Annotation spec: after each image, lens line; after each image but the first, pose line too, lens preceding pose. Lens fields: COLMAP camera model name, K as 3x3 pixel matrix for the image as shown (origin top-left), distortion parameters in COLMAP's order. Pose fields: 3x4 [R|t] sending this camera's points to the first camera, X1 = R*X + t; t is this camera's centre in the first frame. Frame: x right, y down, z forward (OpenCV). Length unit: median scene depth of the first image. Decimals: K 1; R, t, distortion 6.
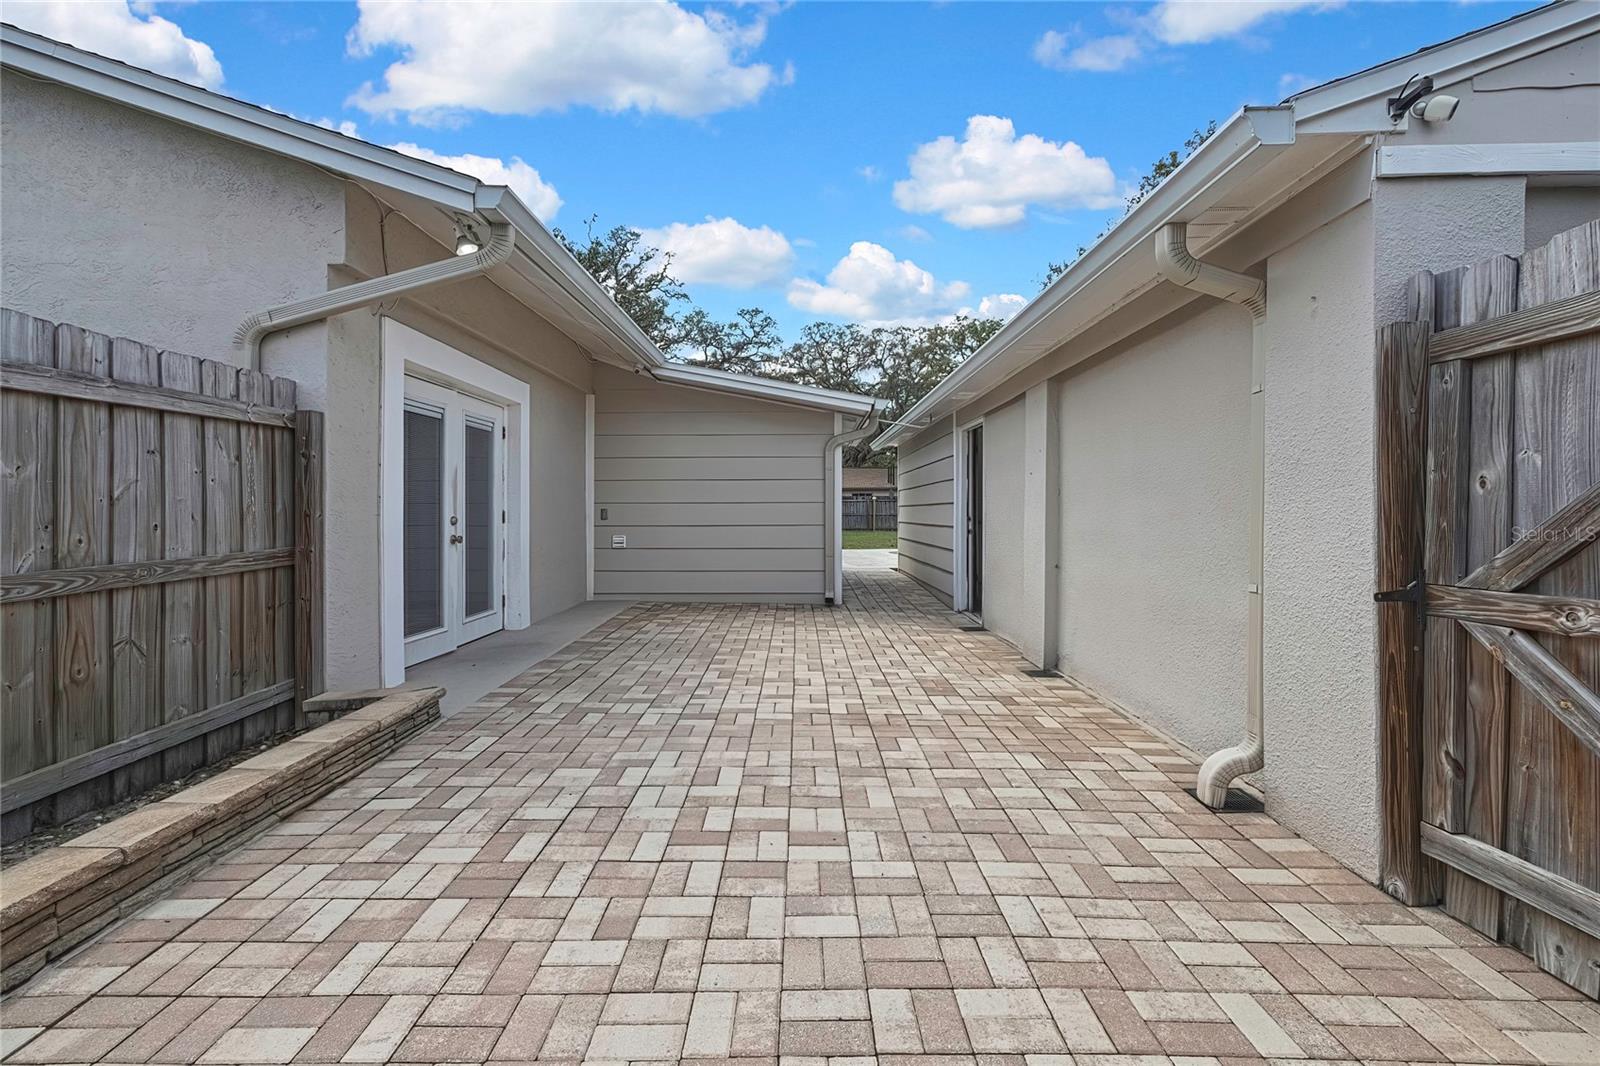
lens RADIAL K [[728.0, 0, 796.6], [0, 728.0, 505.8], [0, 0, 1]] dist [-0.001285, 0.000728]
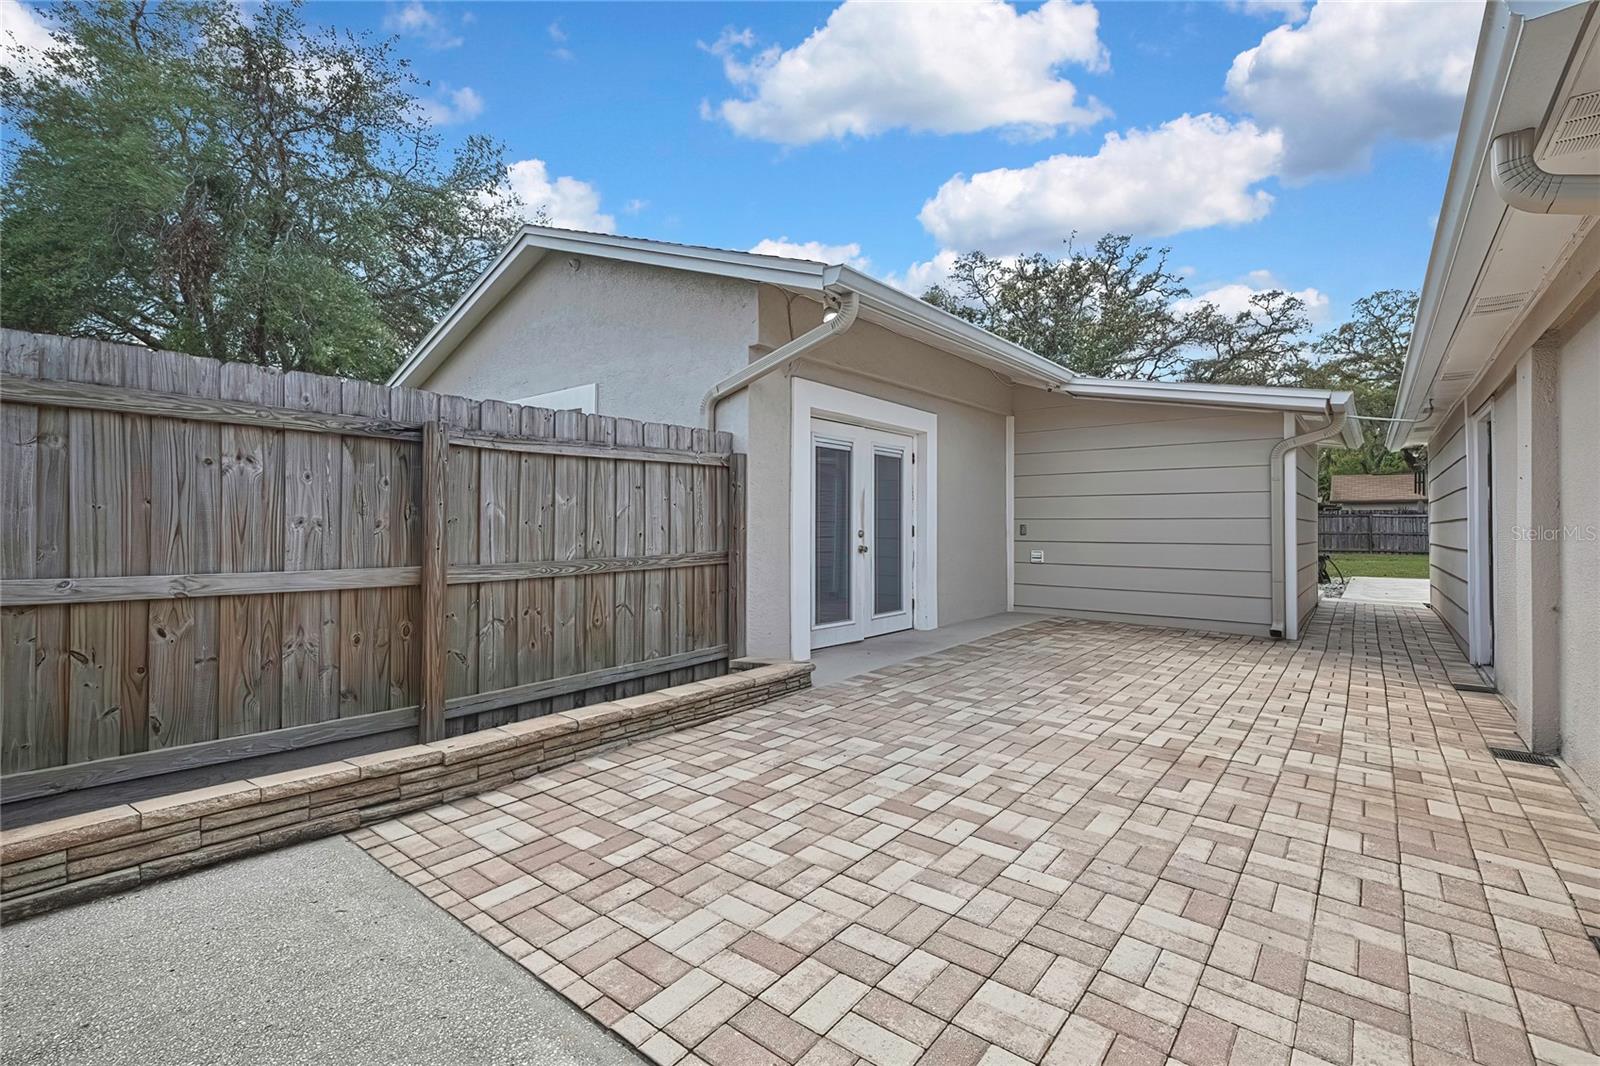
lens RADIAL K [[713.1, 0, 803.0], [0, 713.1, 521.5], [0, 0, 1]] dist [-0.002339, -0.000086]
pose [[0.781732, 0.001786, -0.623612, 0.322422], [-0.001827, 0.999998, 0.000574, -0.001303], [0.623612, 0.000691, 0.781734, 0.009171]]
